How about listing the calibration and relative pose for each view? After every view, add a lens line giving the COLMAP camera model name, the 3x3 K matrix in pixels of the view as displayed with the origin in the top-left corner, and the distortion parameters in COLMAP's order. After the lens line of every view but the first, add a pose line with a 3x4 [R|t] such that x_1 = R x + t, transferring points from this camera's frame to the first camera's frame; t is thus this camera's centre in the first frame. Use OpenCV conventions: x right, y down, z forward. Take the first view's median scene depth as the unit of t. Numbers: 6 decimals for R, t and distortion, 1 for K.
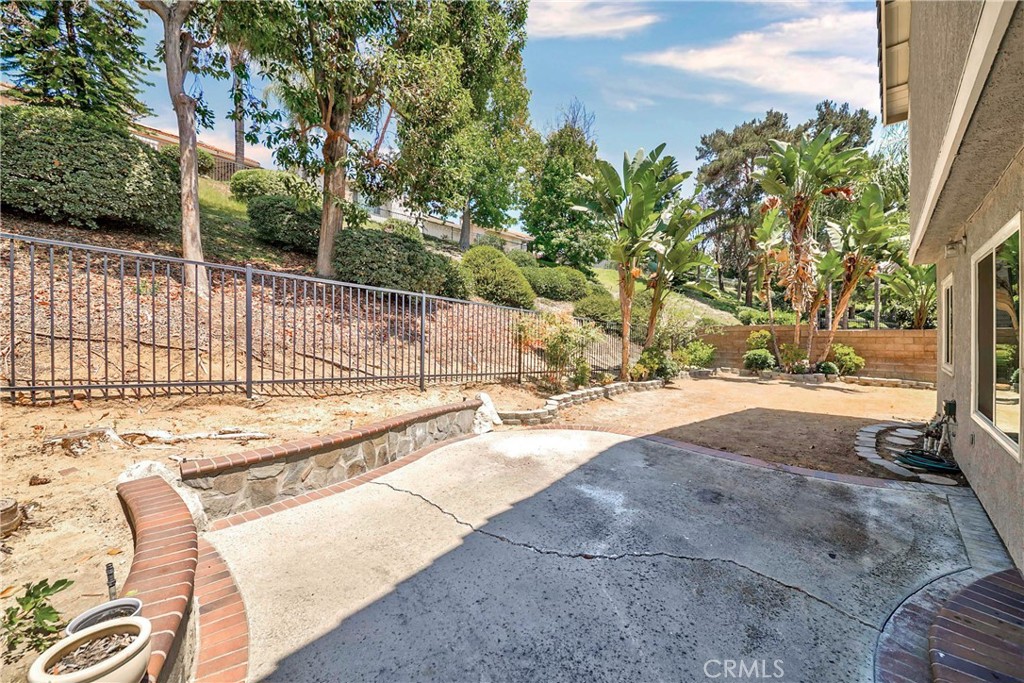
lens RADIAL K [[388.6, 0, 515.5], [0, 388.6, 336.4], [0, 0, 1]] dist [0.014799, -0.000005]
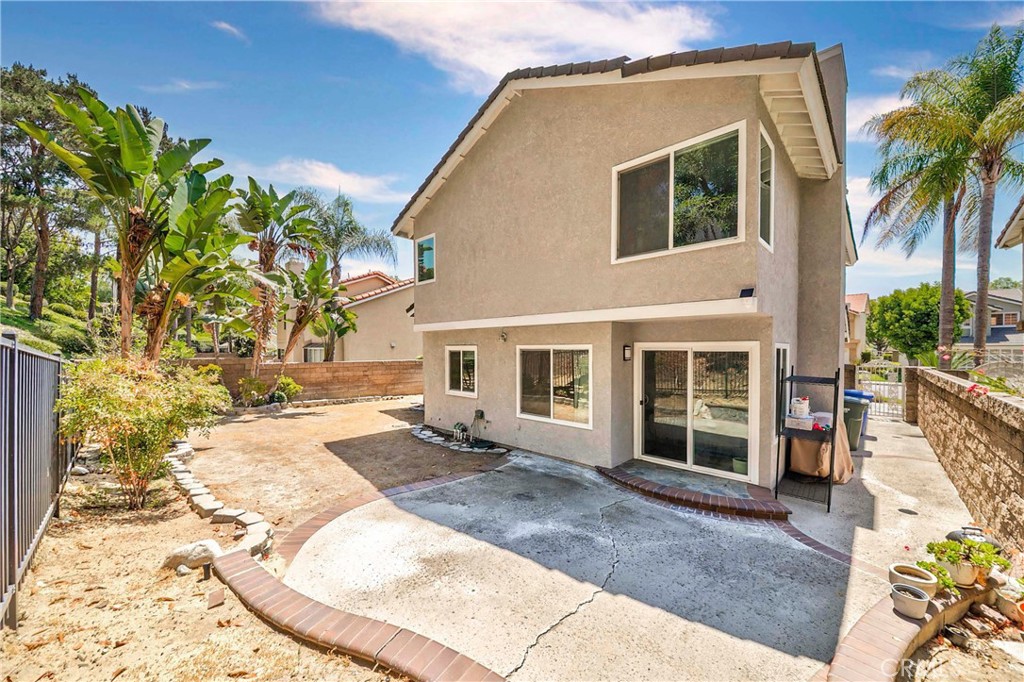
lens RADIAL K [[378.6, 0, 516.1], [0, 378.6, 349.9], [0, 0, 1]] dist [0.001277, -0.000040]
pose [[0.004013, -0.001719, 0.999990, -0.973156], [0.005097, 0.999986, 0.001698, -0.176268], [-0.999979, 0.005090, 0.004021, 0.980957]]
